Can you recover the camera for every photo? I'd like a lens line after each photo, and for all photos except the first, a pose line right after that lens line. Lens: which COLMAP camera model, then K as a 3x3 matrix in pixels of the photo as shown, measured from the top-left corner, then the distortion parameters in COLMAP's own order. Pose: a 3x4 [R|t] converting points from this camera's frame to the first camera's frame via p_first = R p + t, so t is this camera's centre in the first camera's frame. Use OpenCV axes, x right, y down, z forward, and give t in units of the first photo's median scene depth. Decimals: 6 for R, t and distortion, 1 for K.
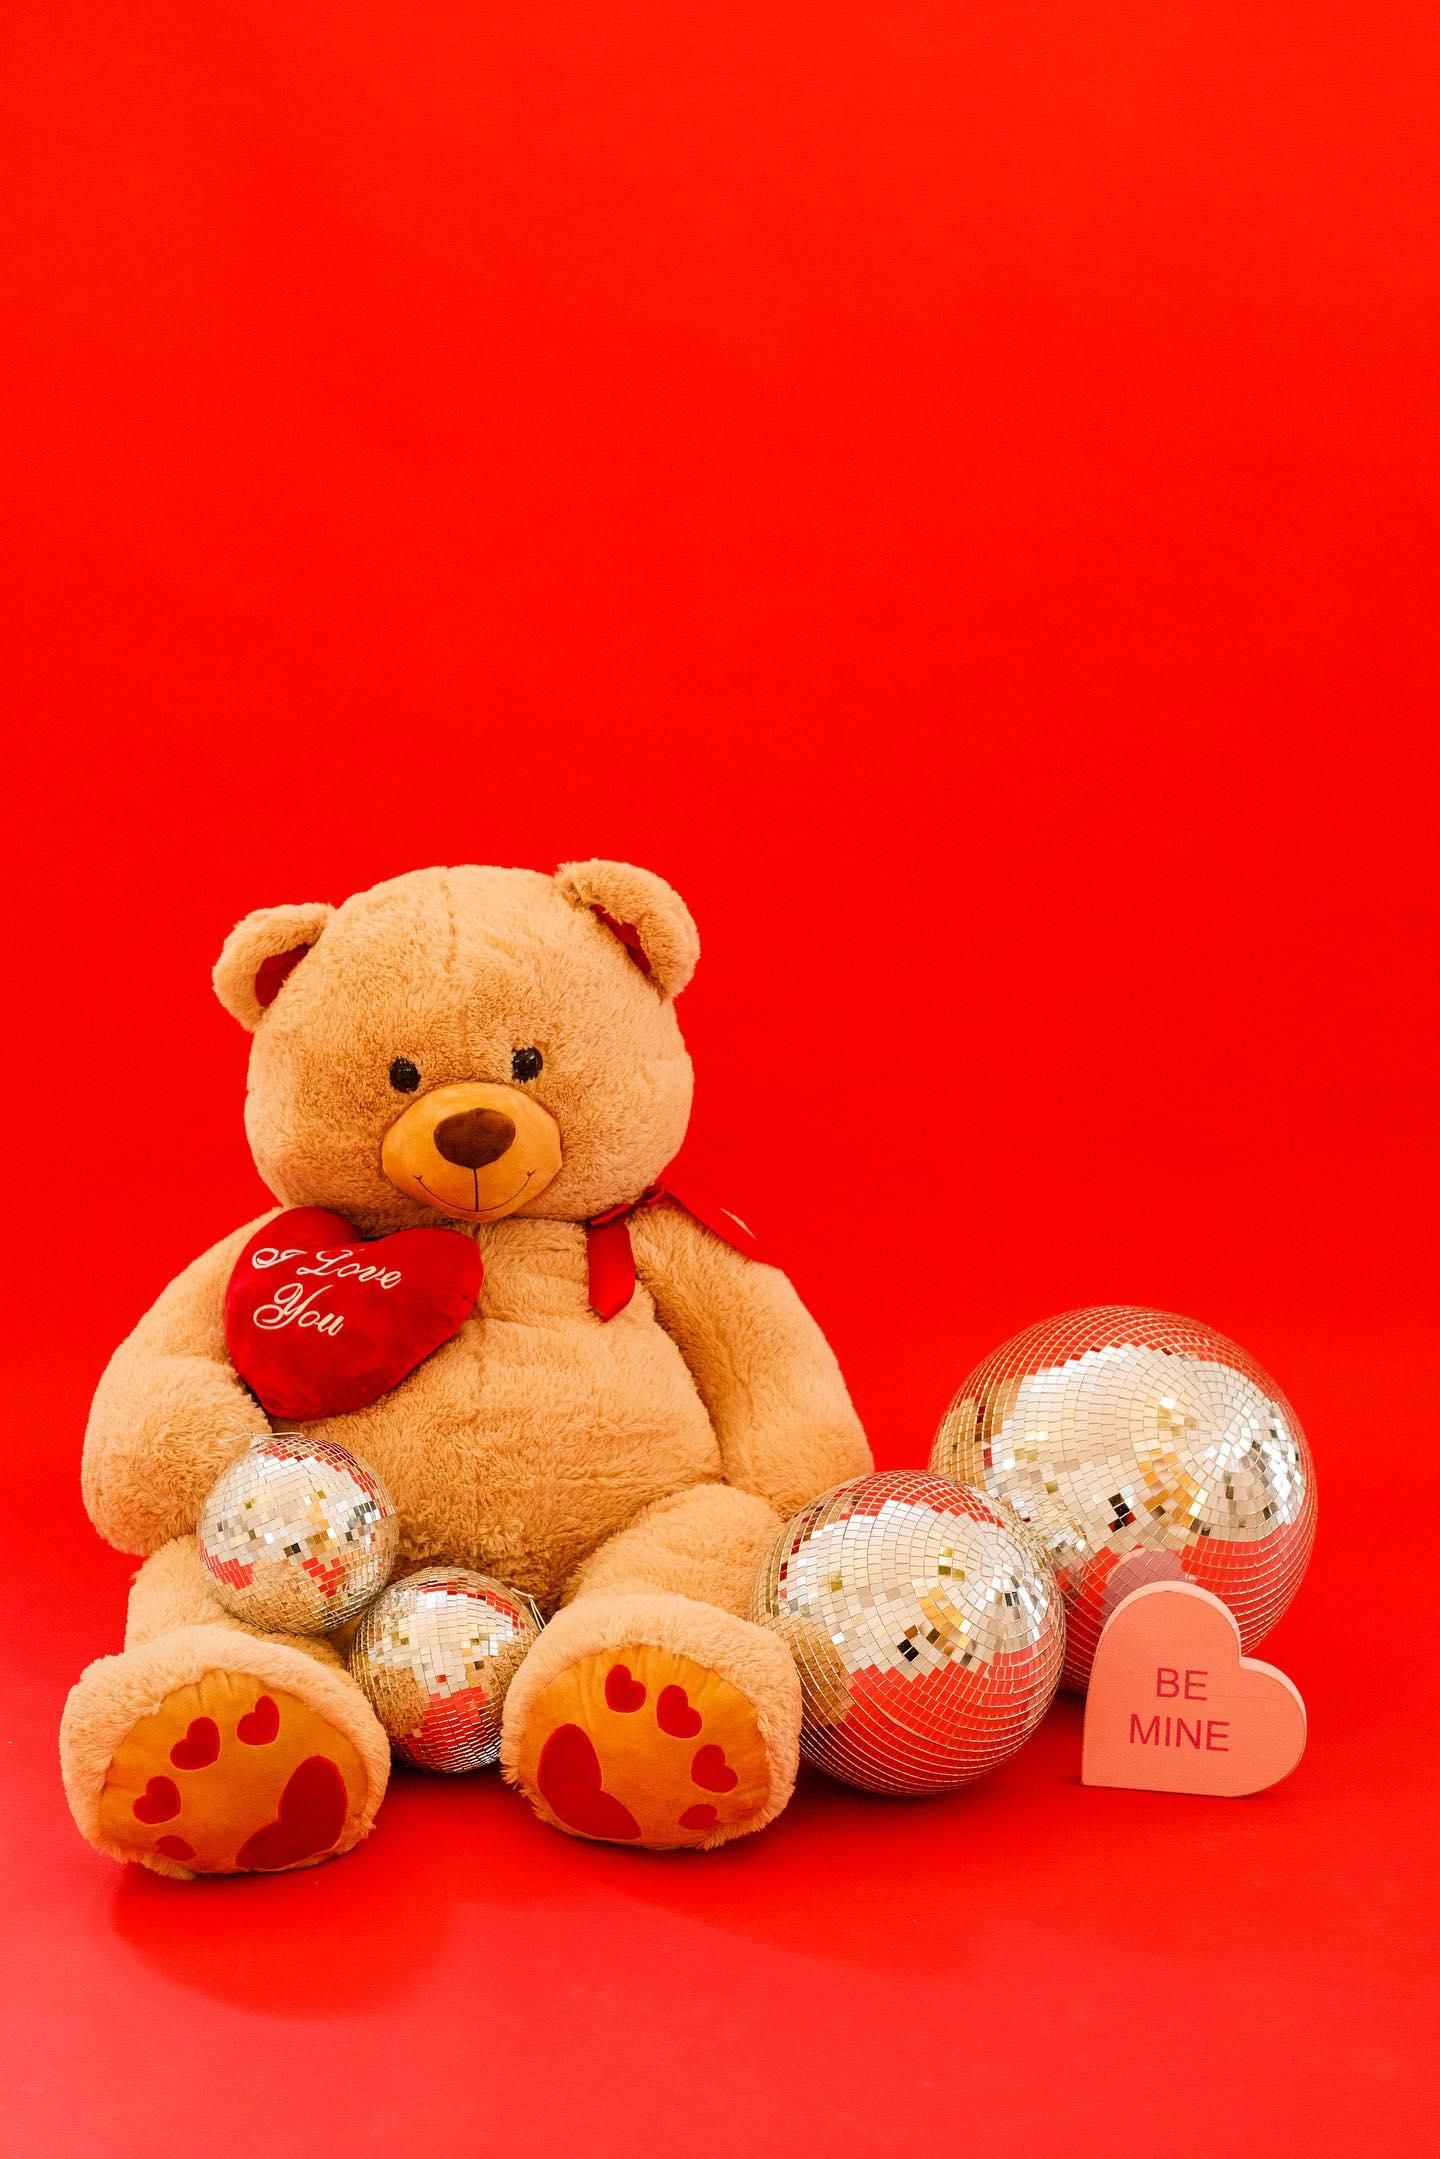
lens RADIAL K [[3873.5, 0, 720.0], [0, 3873.5, 1079.5], [0, 0, 1]] dist [-0.012926, 0.106618]
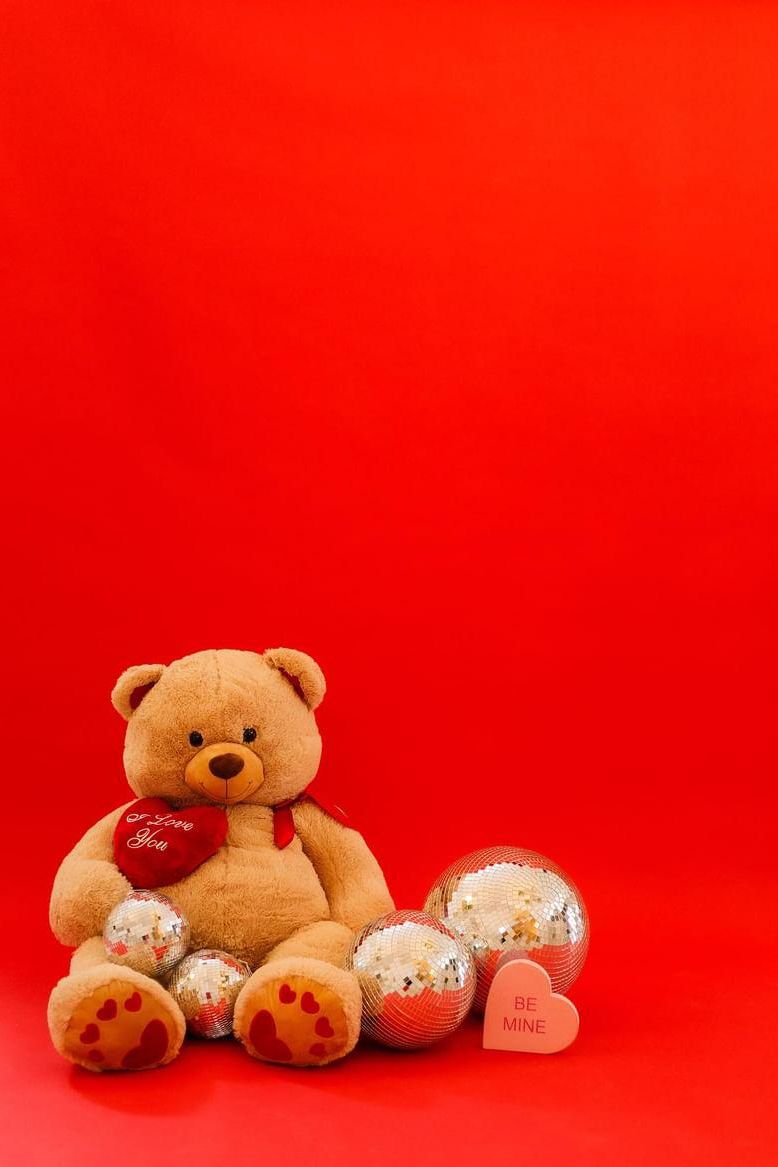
lens RADIAL K [[2093.7, 0, 389.0], [0, 2093.7, 583.5], [0, 0, 1]] dist [-0.012926, 0.106618]
pose [[0.999428, 0.023357, 0.024451, 0.000233], [-0.020877, 0.995047, -0.097186, 0.026591], [-0.026600, 0.096620, 0.994966, -0.257287]]
